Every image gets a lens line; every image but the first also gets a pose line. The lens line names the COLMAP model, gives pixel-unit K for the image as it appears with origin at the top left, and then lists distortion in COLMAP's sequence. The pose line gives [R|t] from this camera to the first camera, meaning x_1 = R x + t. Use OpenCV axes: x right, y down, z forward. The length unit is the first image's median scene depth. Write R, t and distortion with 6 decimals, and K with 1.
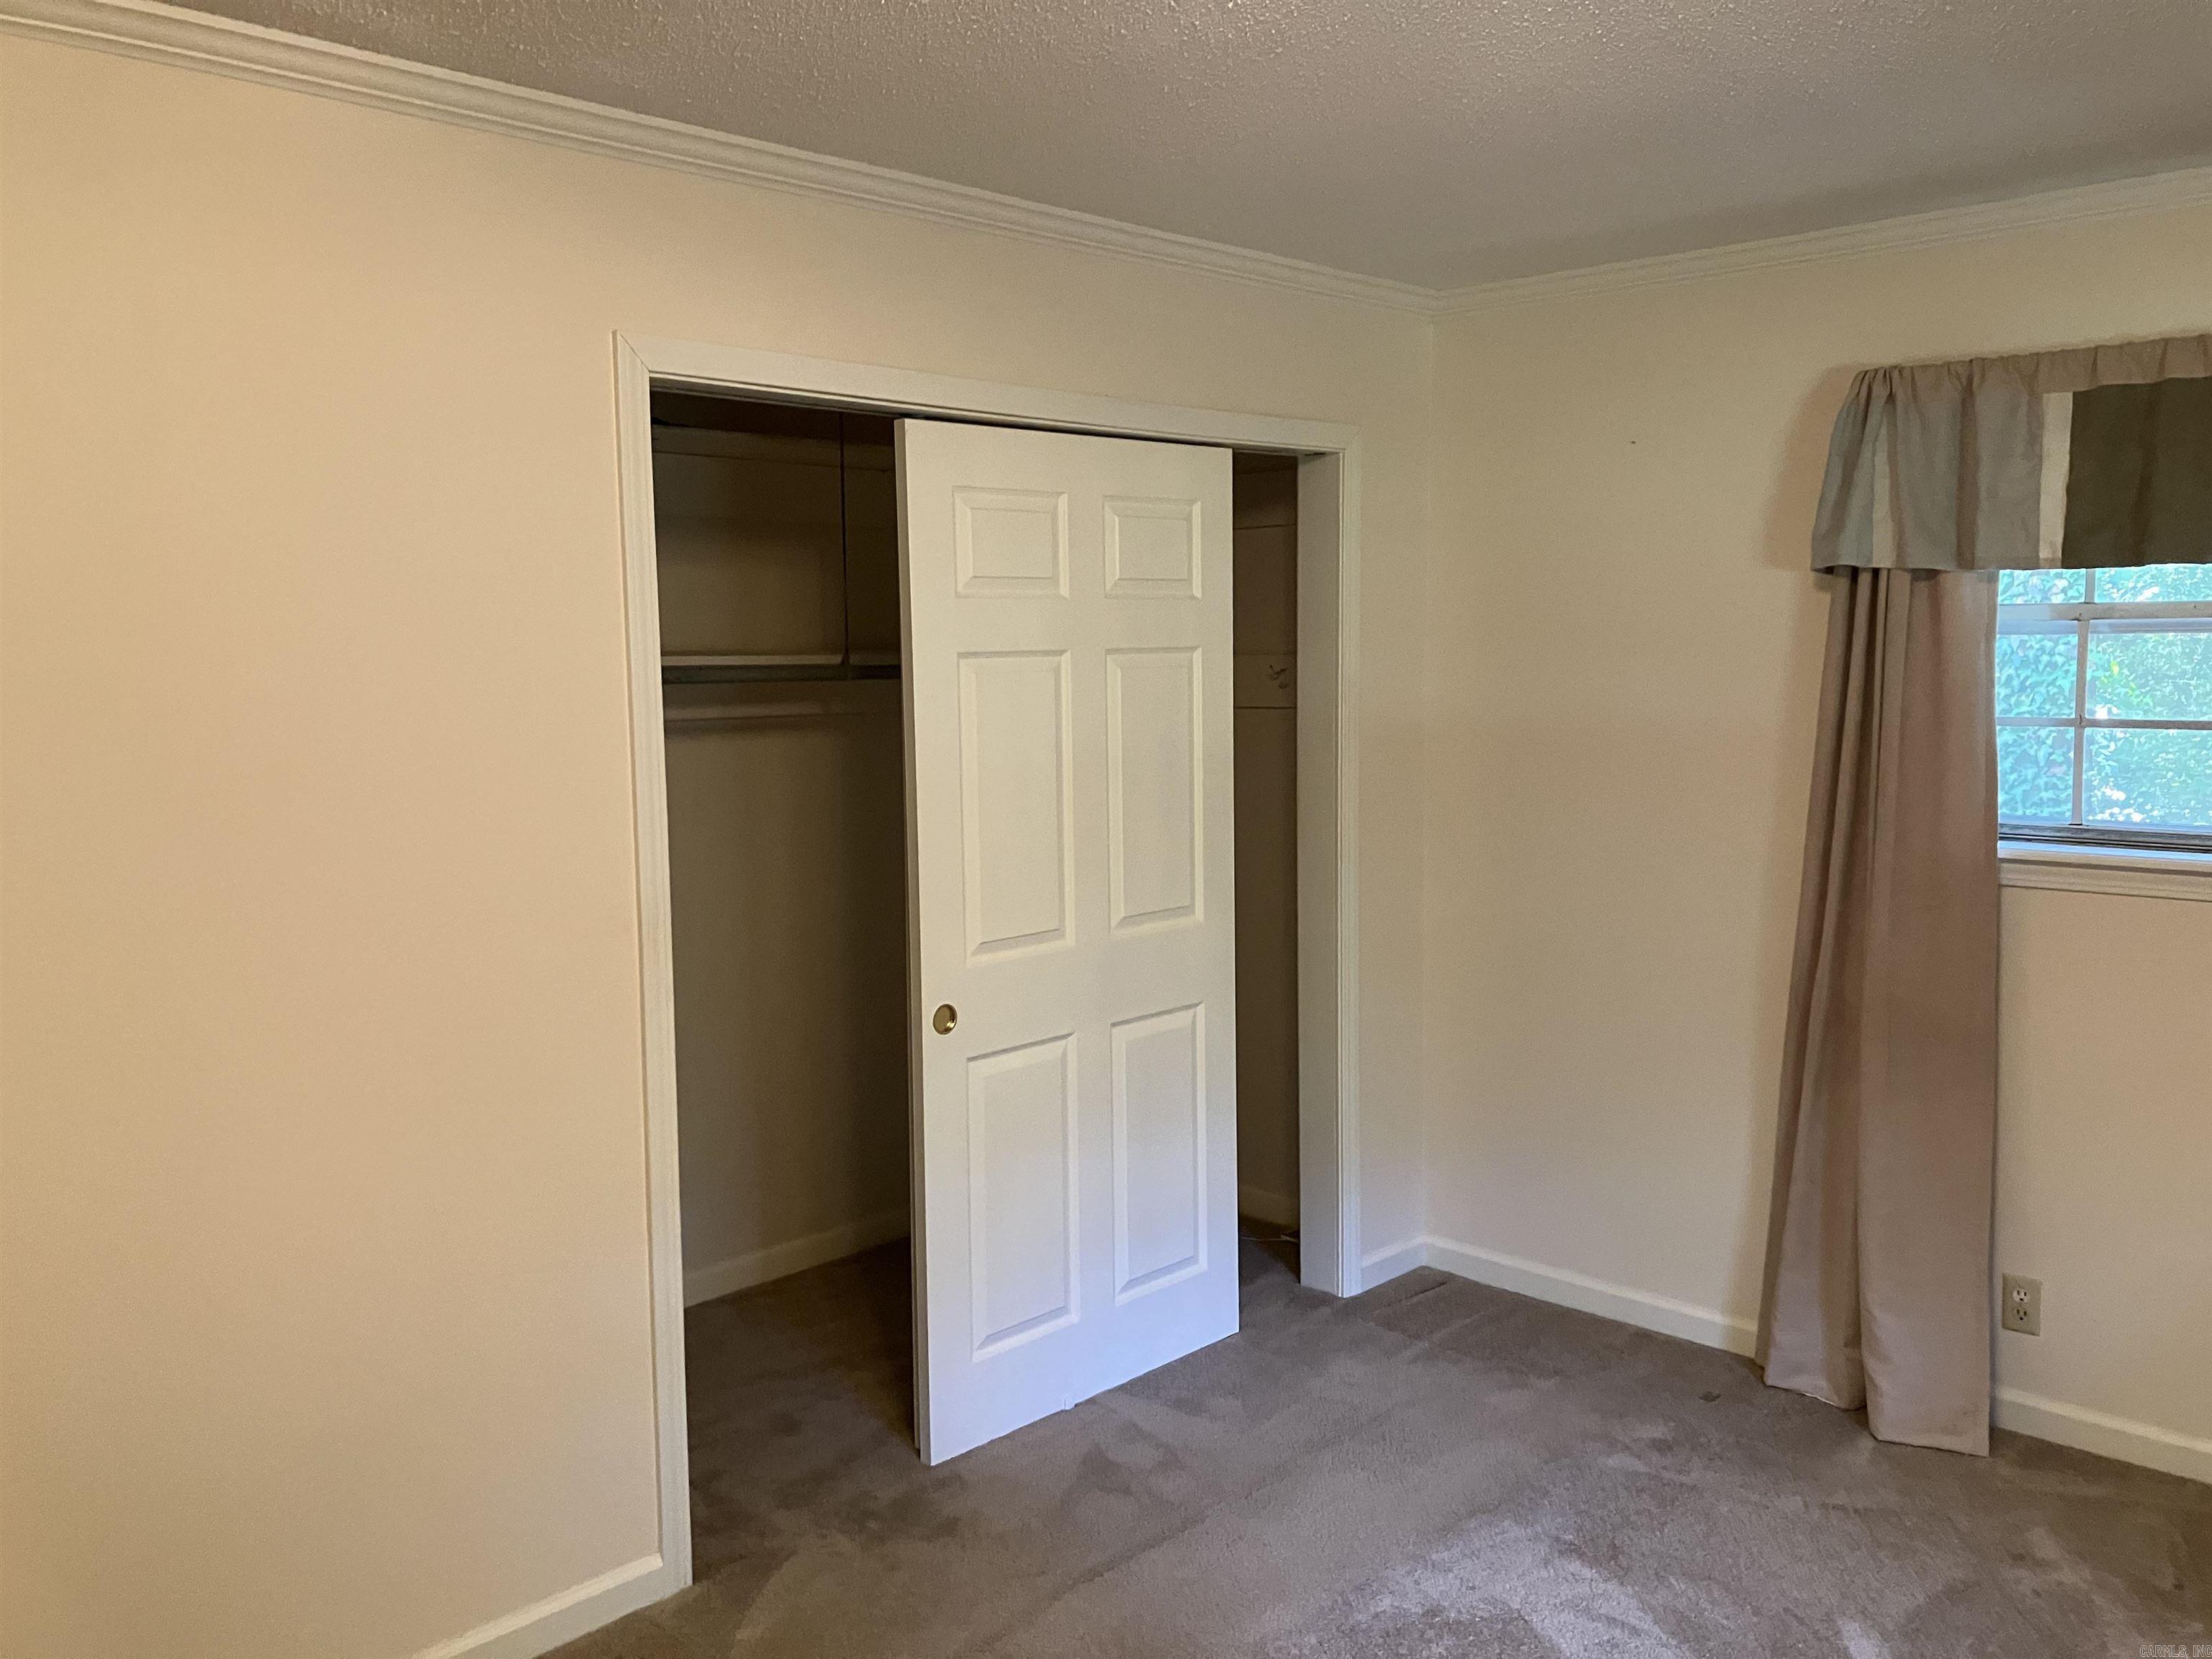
lens RADIAL K [[1829.1, 0, 1132.9], [0, 1829.1, 818.5], [0, 0, 1]] dist [0.075621, -0.103384]
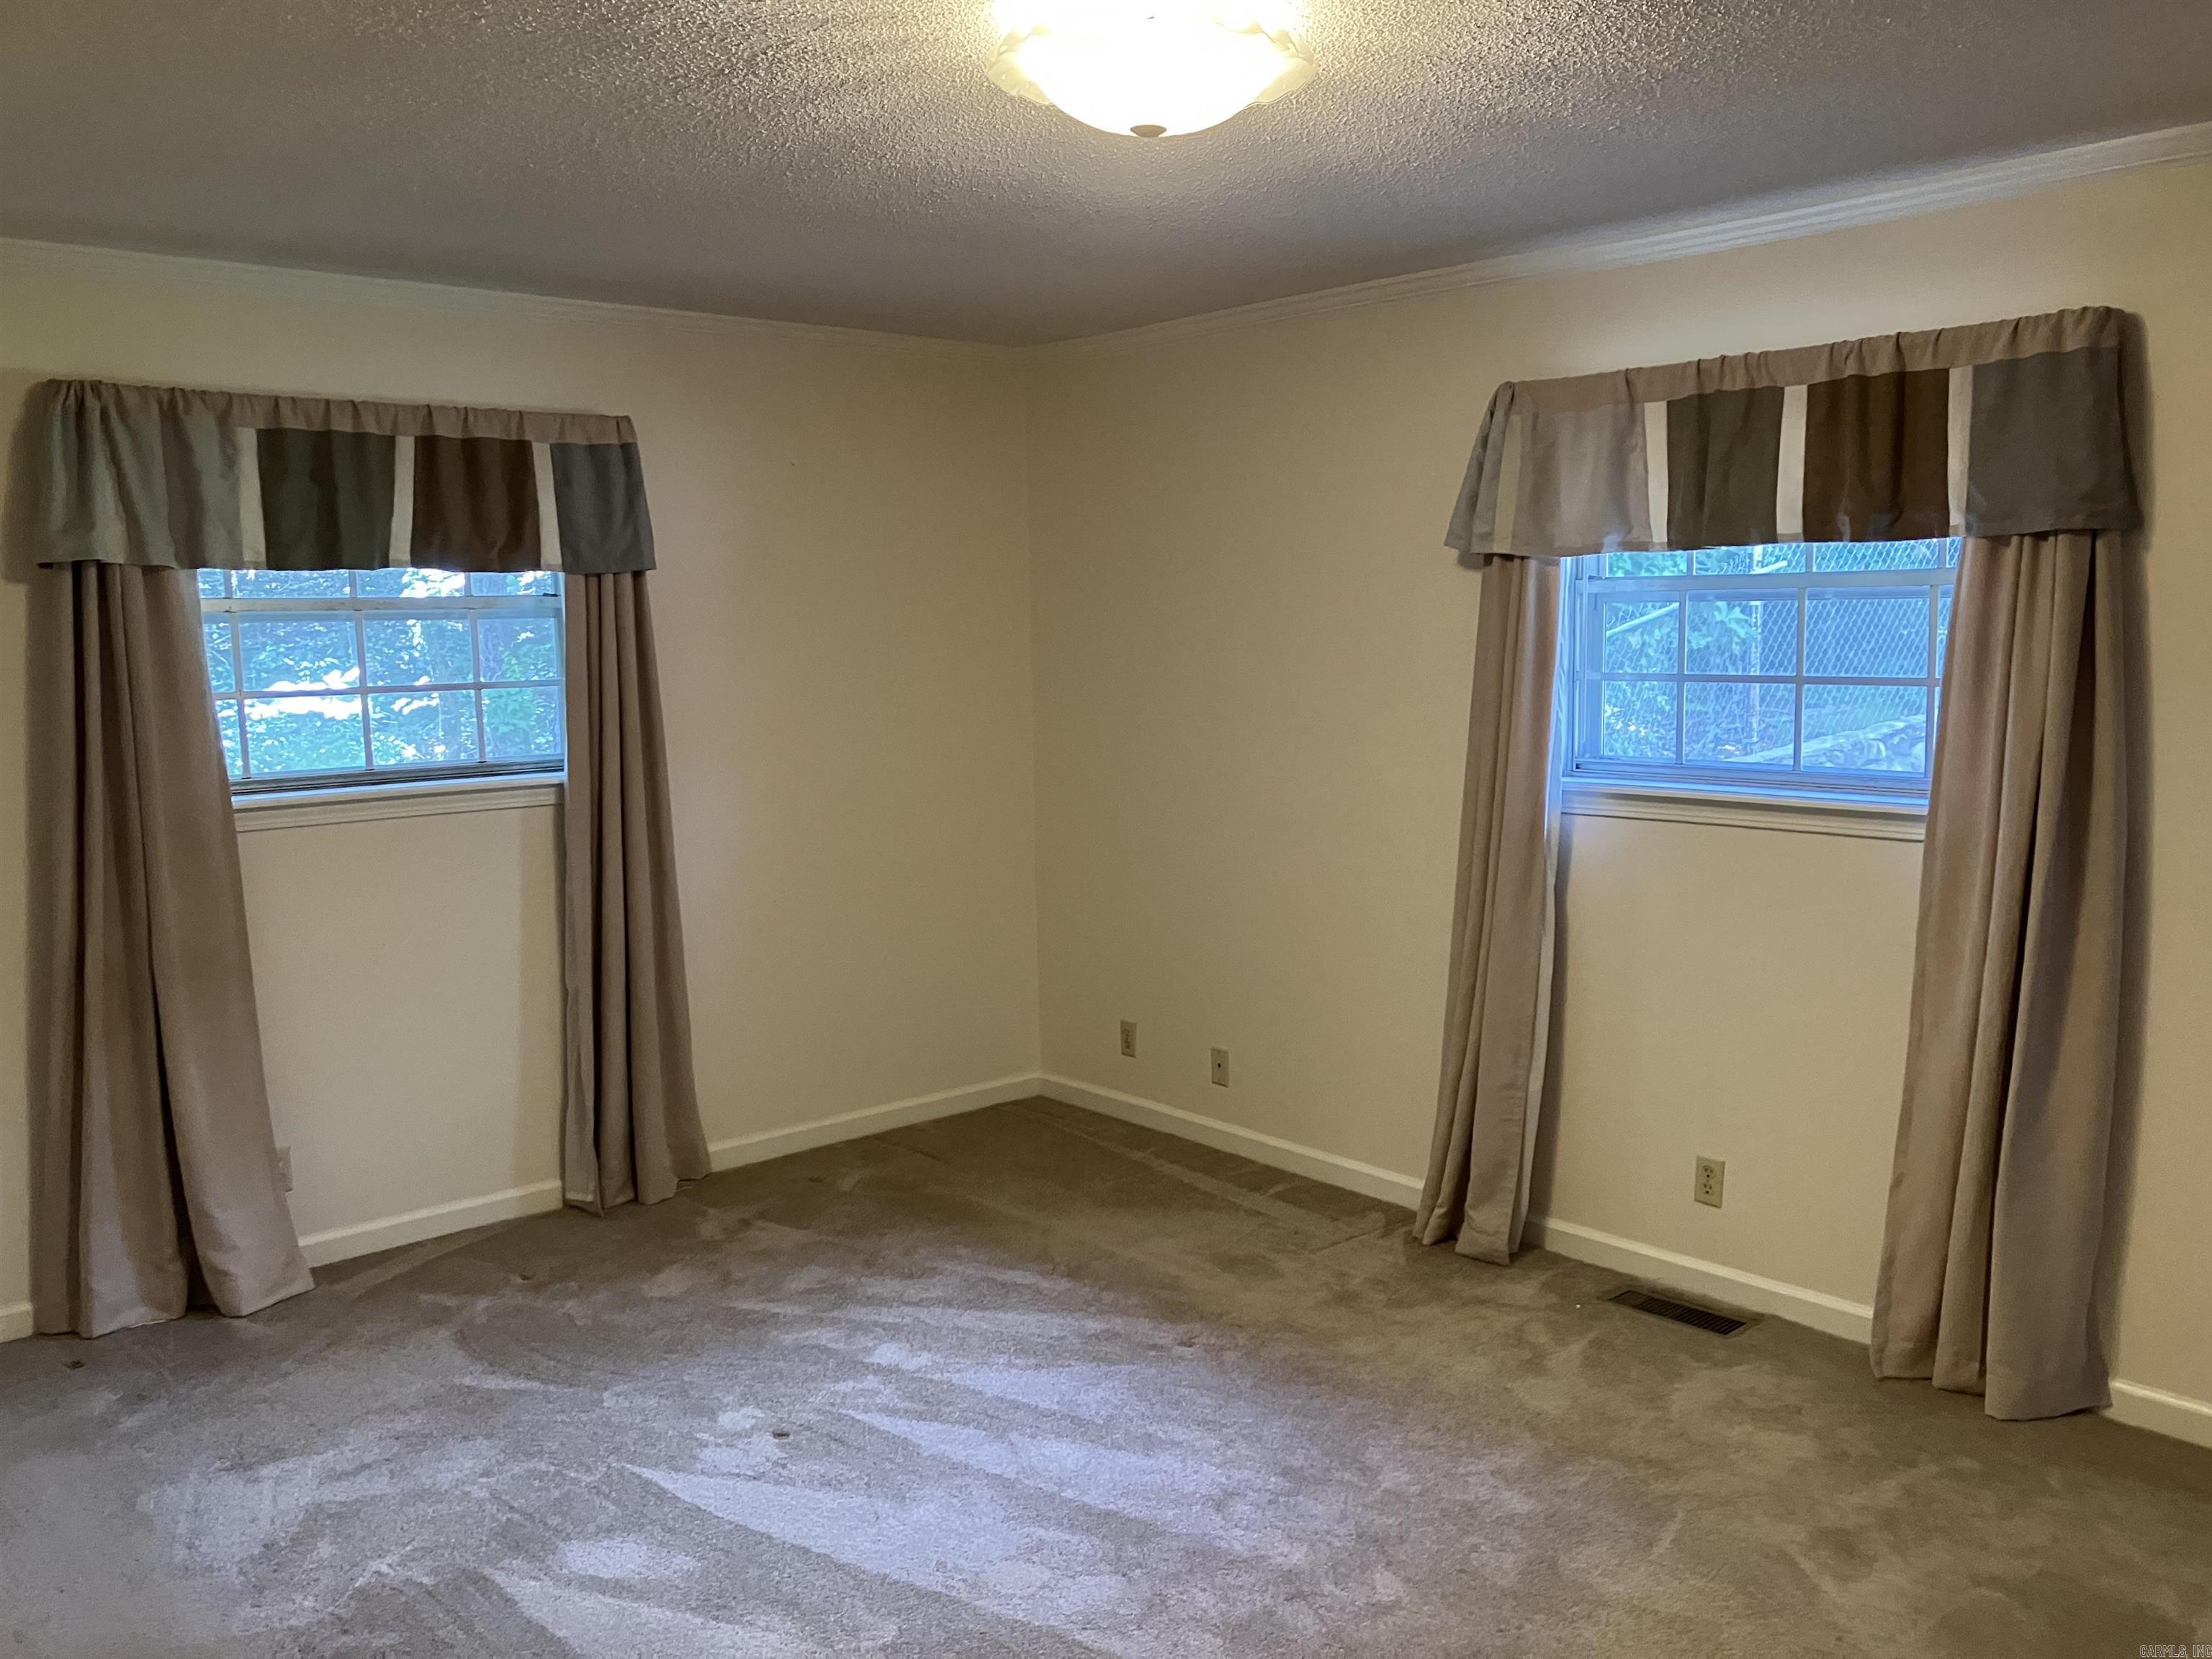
lens RADIAL K [[1829.1, 0, 1132.9], [0, 1829.1, 818.5], [0, 0, 1]] dist [0.075621, -0.103384]
pose [[0.092504, -0.107997, 0.989838, -0.685454], [0.119988, 0.988065, 0.096590, -0.019515], [-0.988456, 0.109833, 0.104358, 0.305454]]
